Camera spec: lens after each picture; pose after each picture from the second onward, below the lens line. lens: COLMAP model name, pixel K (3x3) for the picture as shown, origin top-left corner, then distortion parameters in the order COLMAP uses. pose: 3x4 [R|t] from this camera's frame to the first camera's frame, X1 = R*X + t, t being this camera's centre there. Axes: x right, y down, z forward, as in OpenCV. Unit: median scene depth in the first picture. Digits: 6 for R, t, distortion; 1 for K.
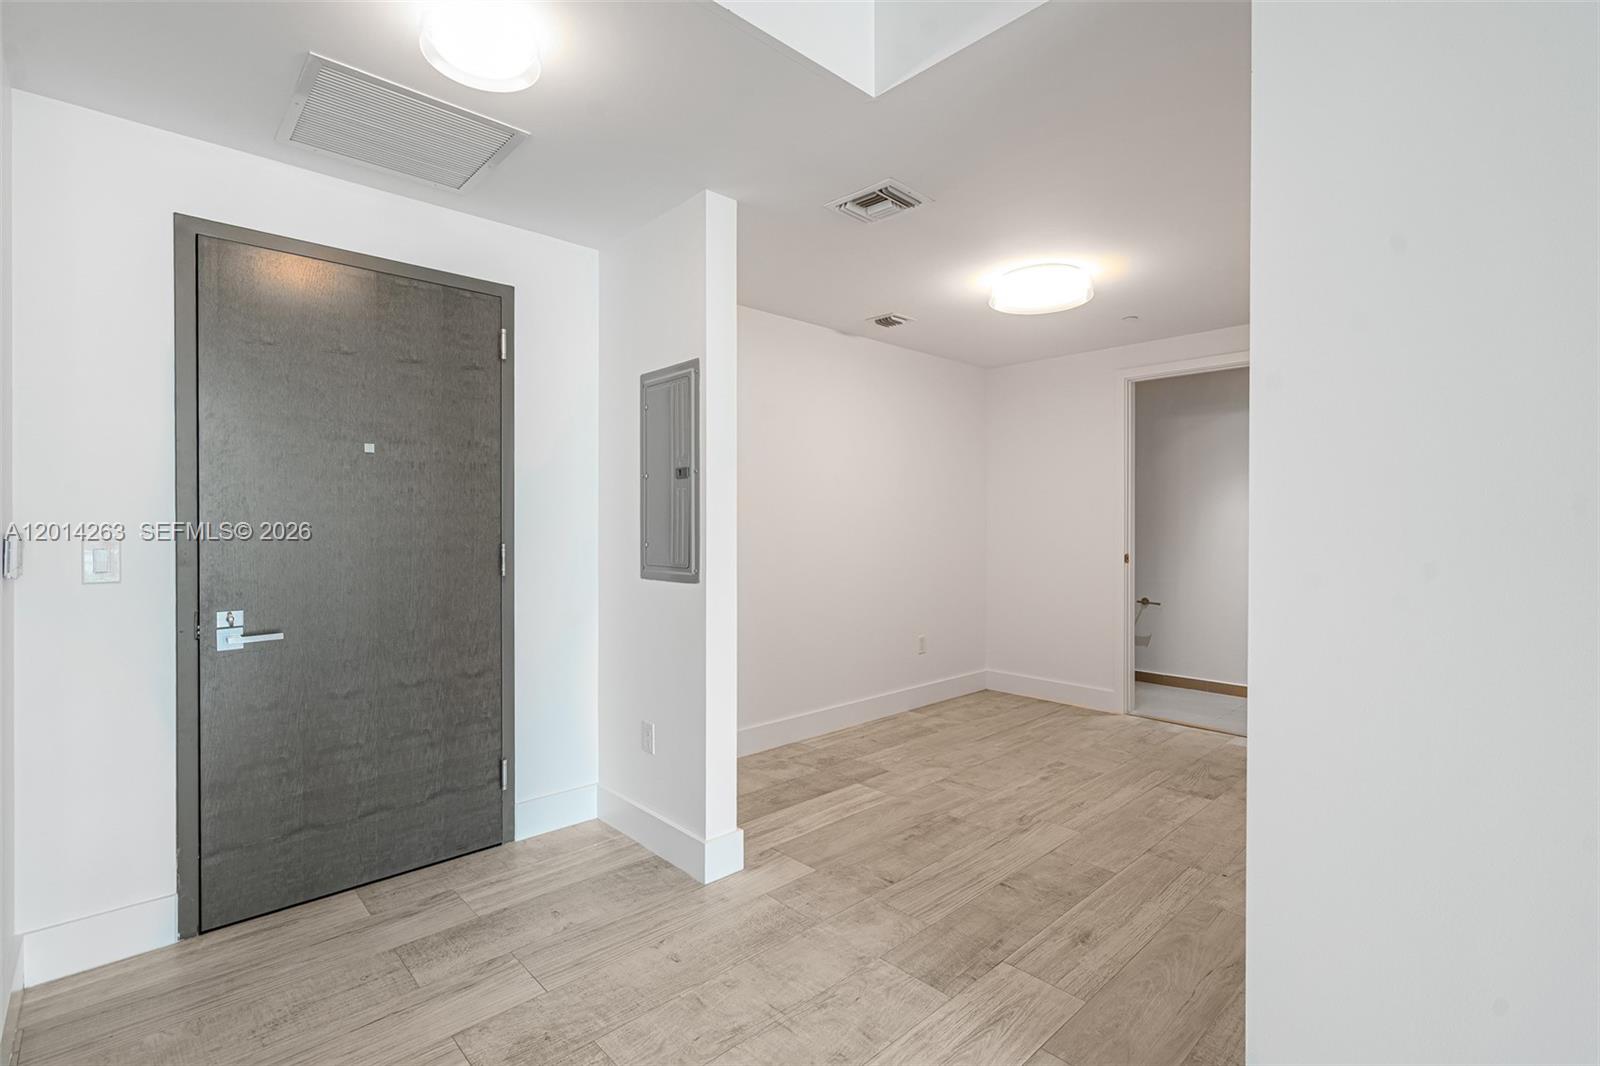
lens RADIAL K [[749.3, 0, 797.3], [0, 749.3, 522.3], [0, 0, 1]] dist [-0.000006, 0.001111]
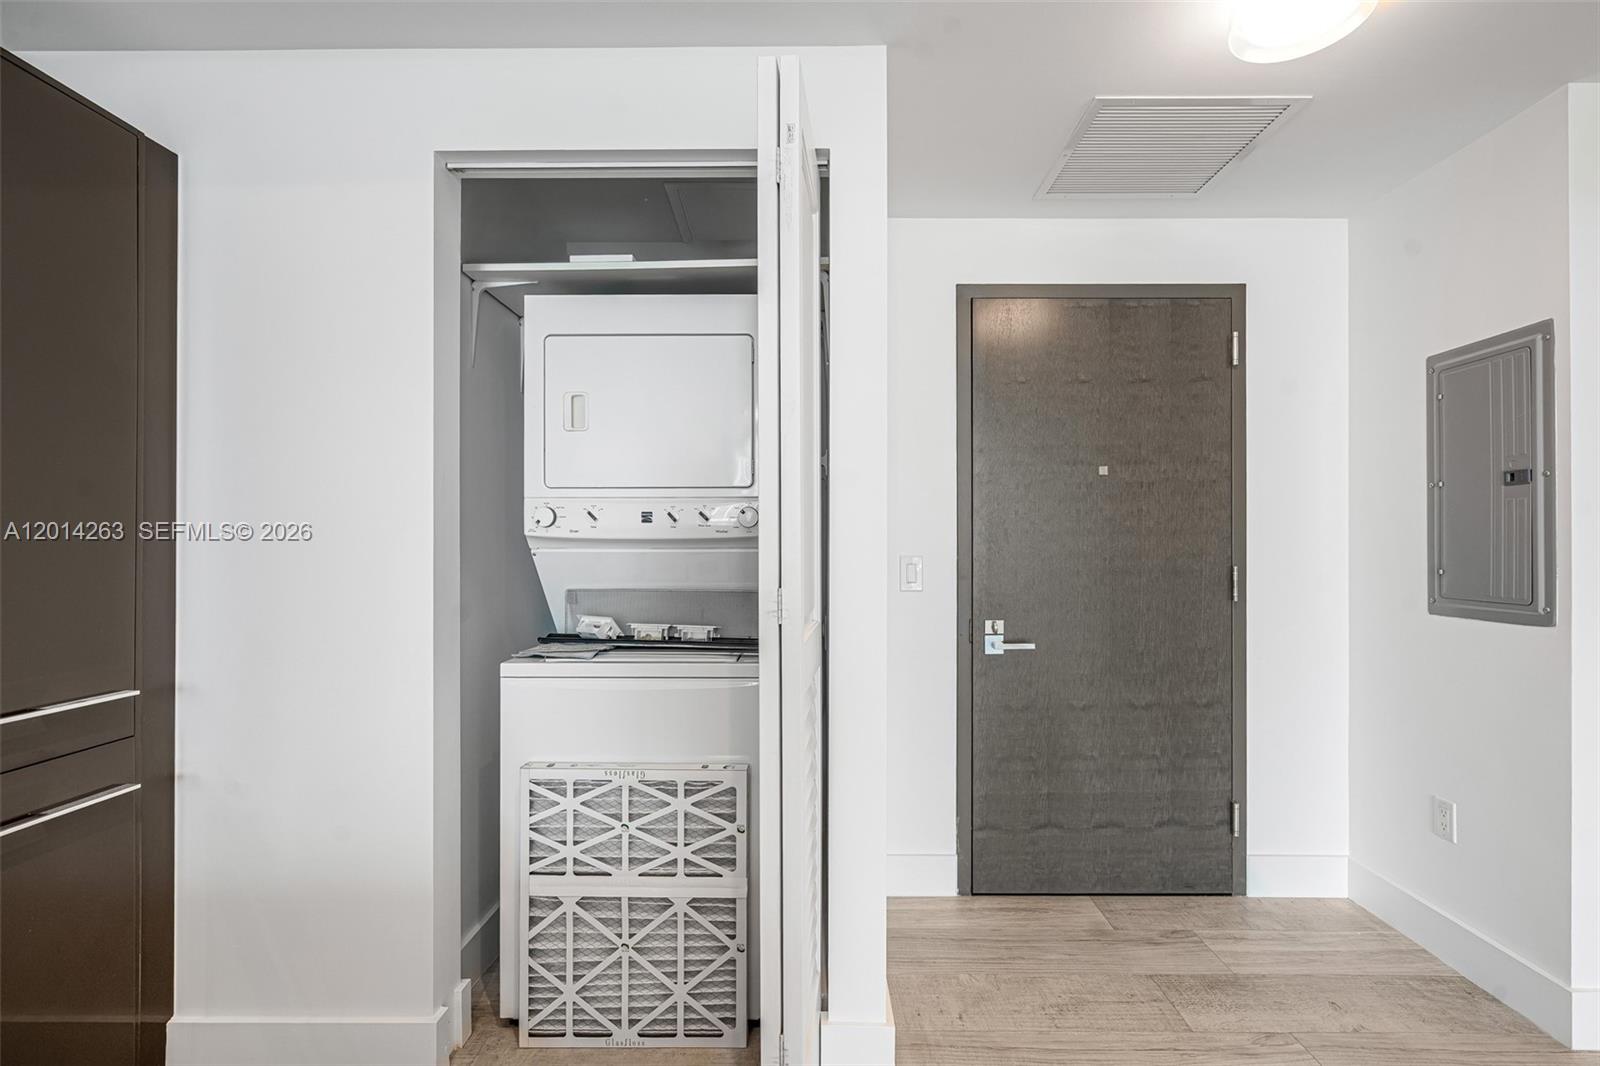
lens RADIAL K [[747.3, 0, 800.0], [0, 747.3, 533.0], [0, 0, 1]] dist [0.000192, 0.000853]
pose [[0.727135, -0.006607, -0.686463, -0.163989], [-0.001049, 0.999942, -0.010735, -0.001805], [0.686494, 0.008526, 0.727085, -0.030813]]
